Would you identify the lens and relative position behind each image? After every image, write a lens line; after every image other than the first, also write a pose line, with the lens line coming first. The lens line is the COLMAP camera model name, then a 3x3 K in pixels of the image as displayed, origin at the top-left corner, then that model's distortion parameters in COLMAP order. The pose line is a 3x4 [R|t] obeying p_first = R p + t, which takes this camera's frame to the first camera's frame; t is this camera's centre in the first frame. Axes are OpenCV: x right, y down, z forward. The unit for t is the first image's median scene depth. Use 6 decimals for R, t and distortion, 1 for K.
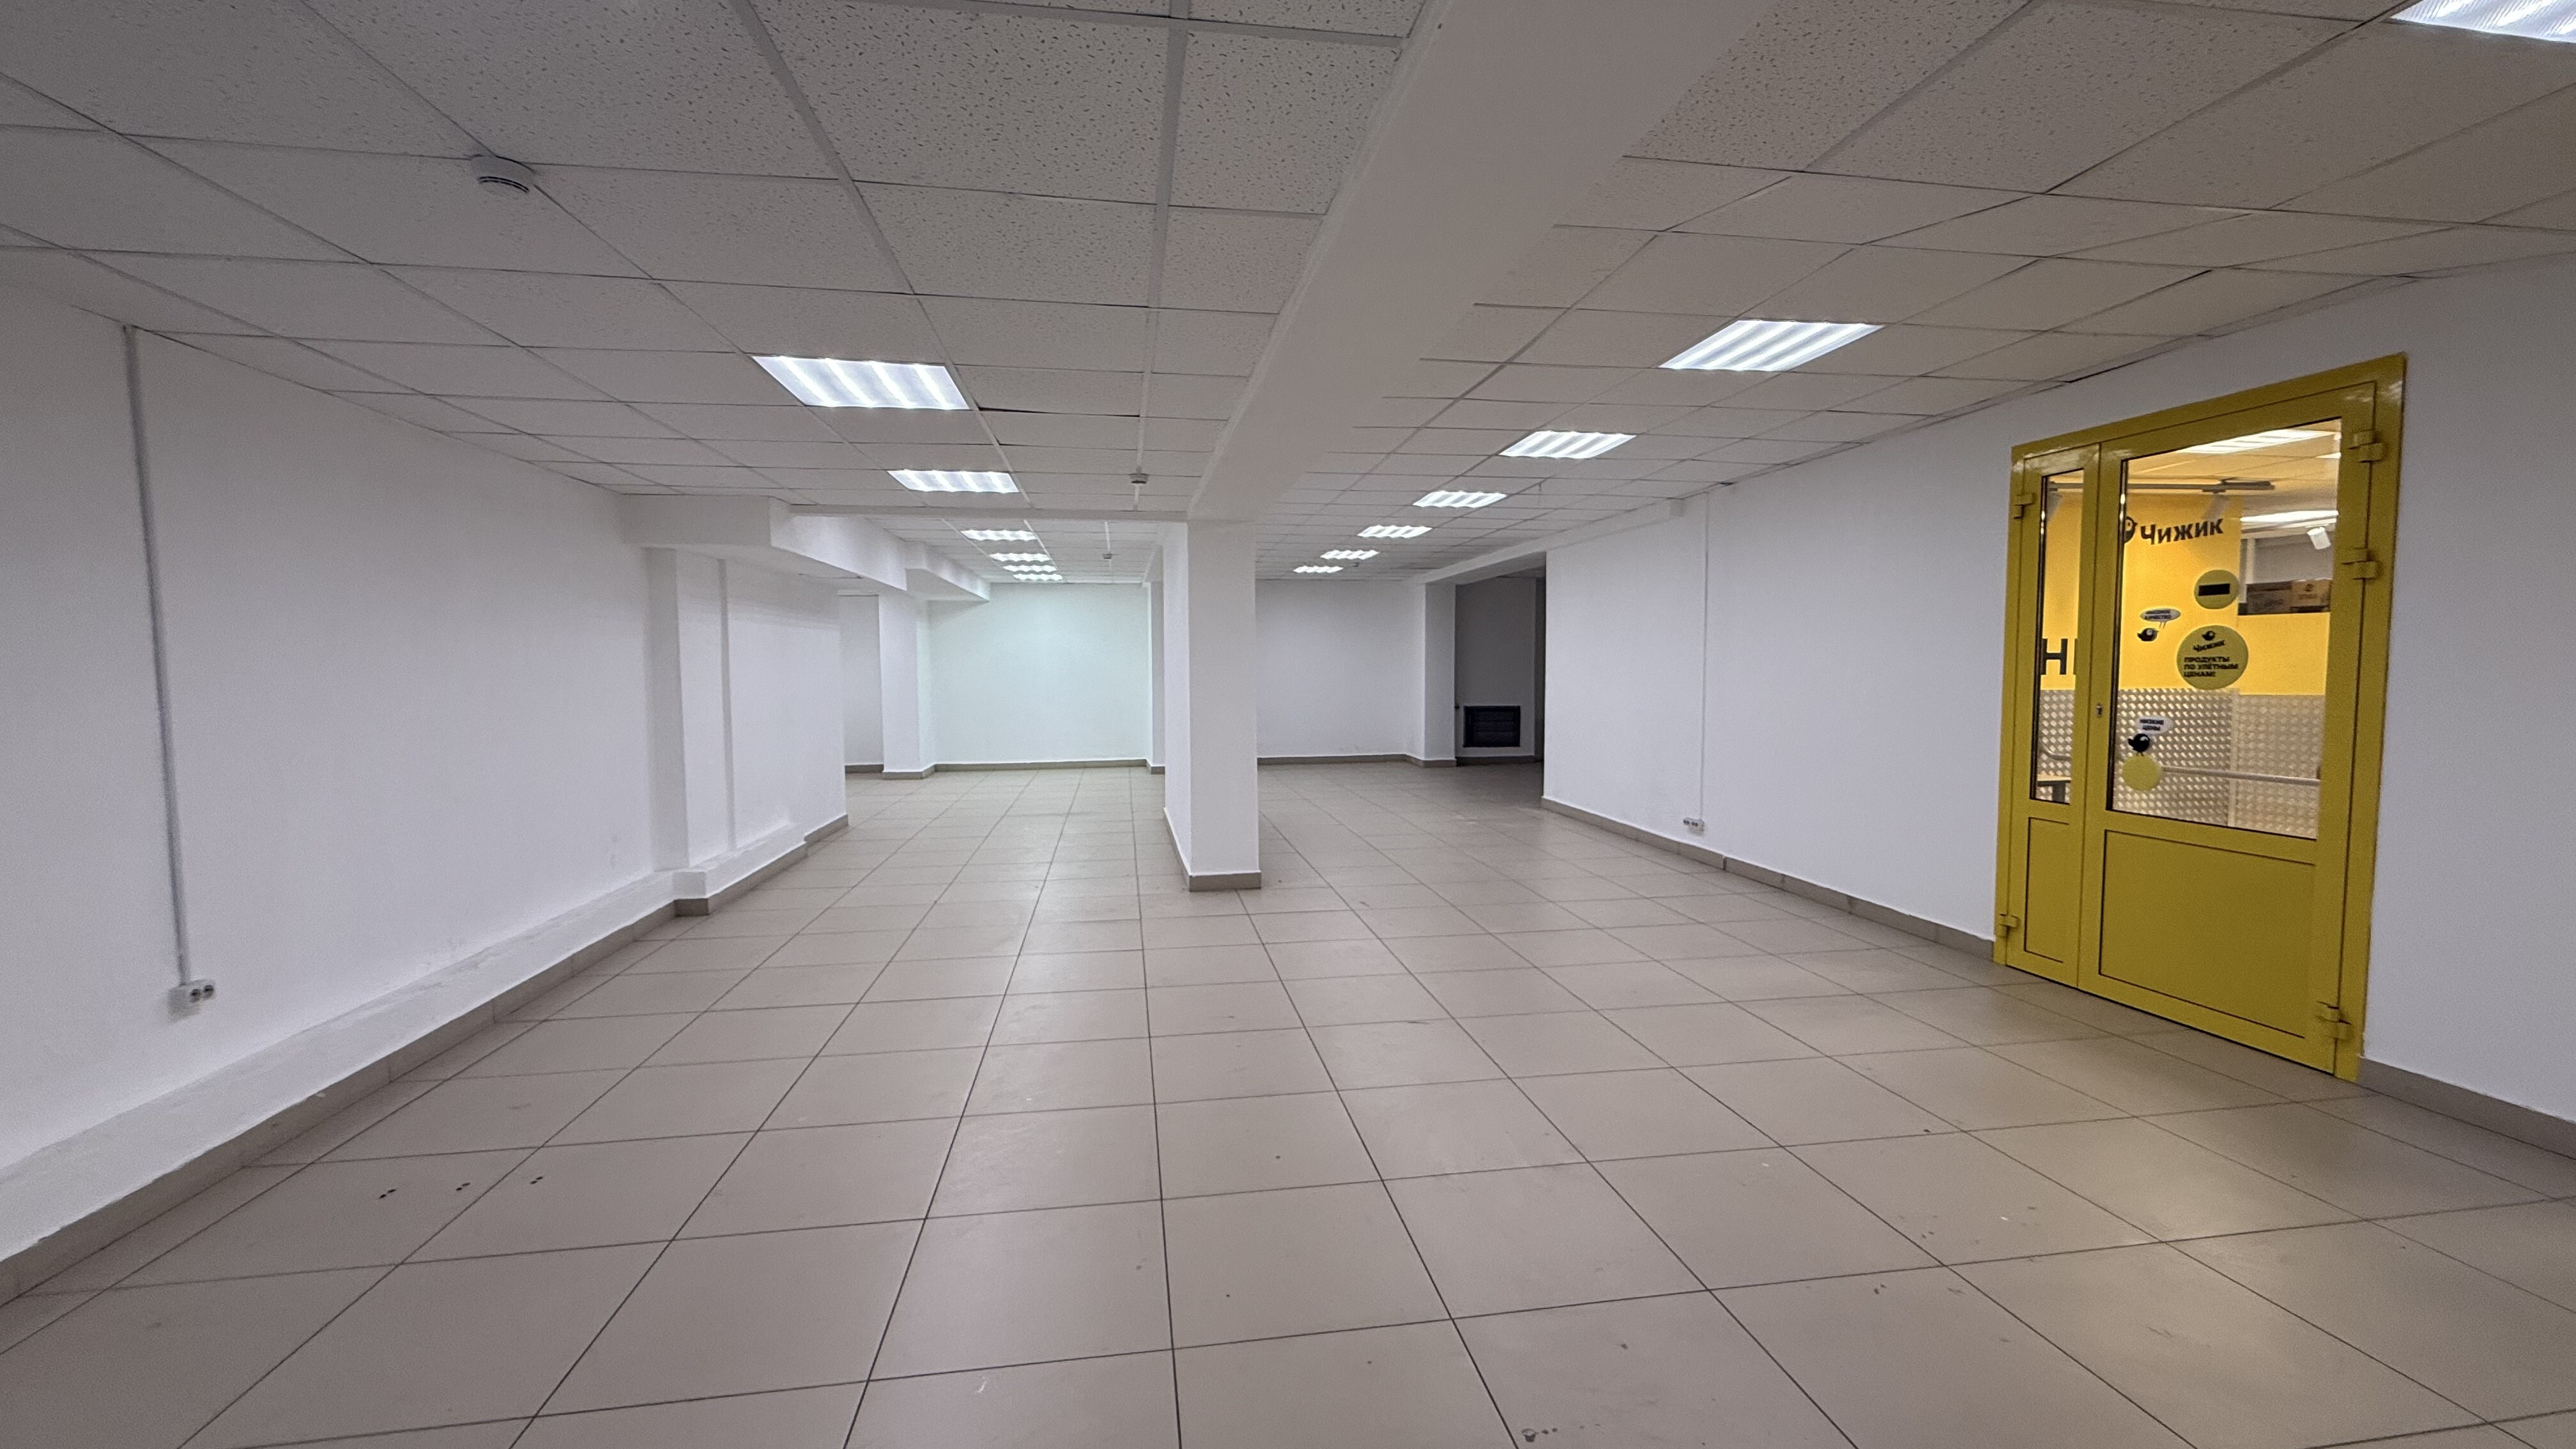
lens RADIAL K [[1013.7, 0, 1277.6], [0, 1013.7, 724.5], [0, 0, 1]] dist [-0.004463, 0.000356]
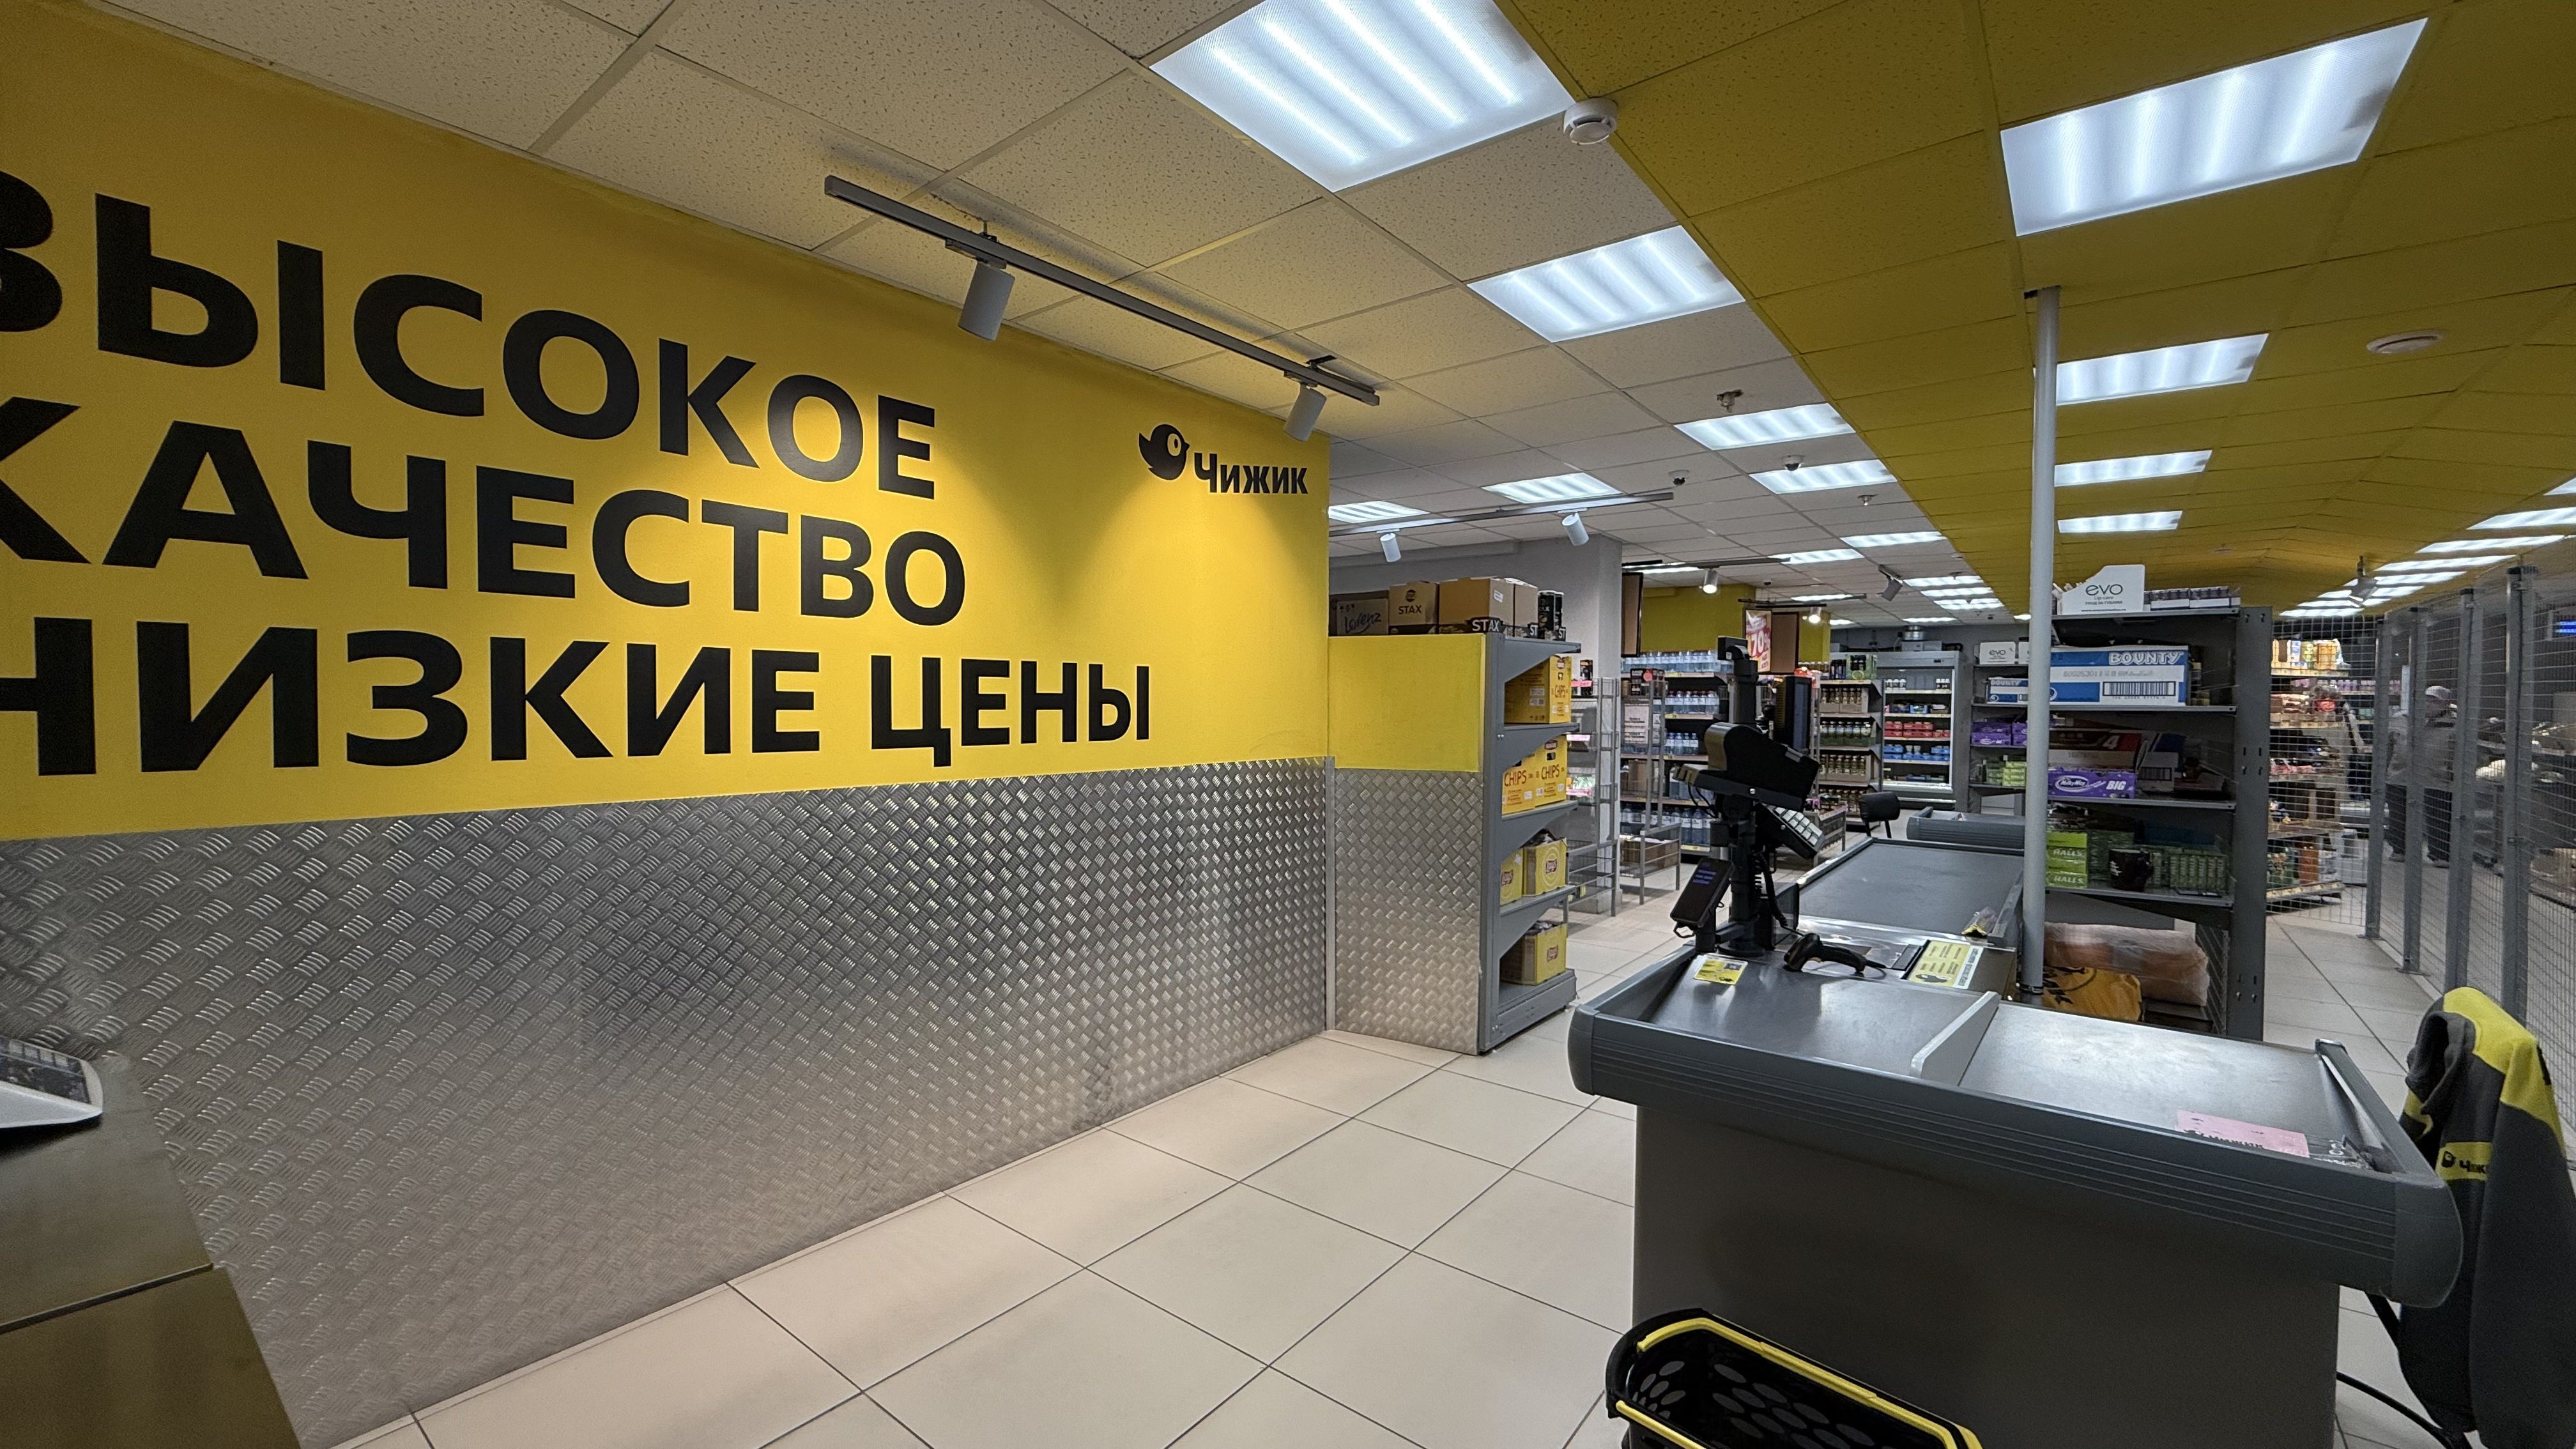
lens RADIAL K [[1013.7, 0, 1282.3], [0, 1013.7, 724.2], [0, 0, 1]] dist [-0.004463, 0.000356]
pose [[0.729377, -0.005833, 0.684087, 0.530091], [0.028890, 0.999334, -0.022281, -0.043934], [-0.683501, 0.036015, 0.729060, 0.594600]]
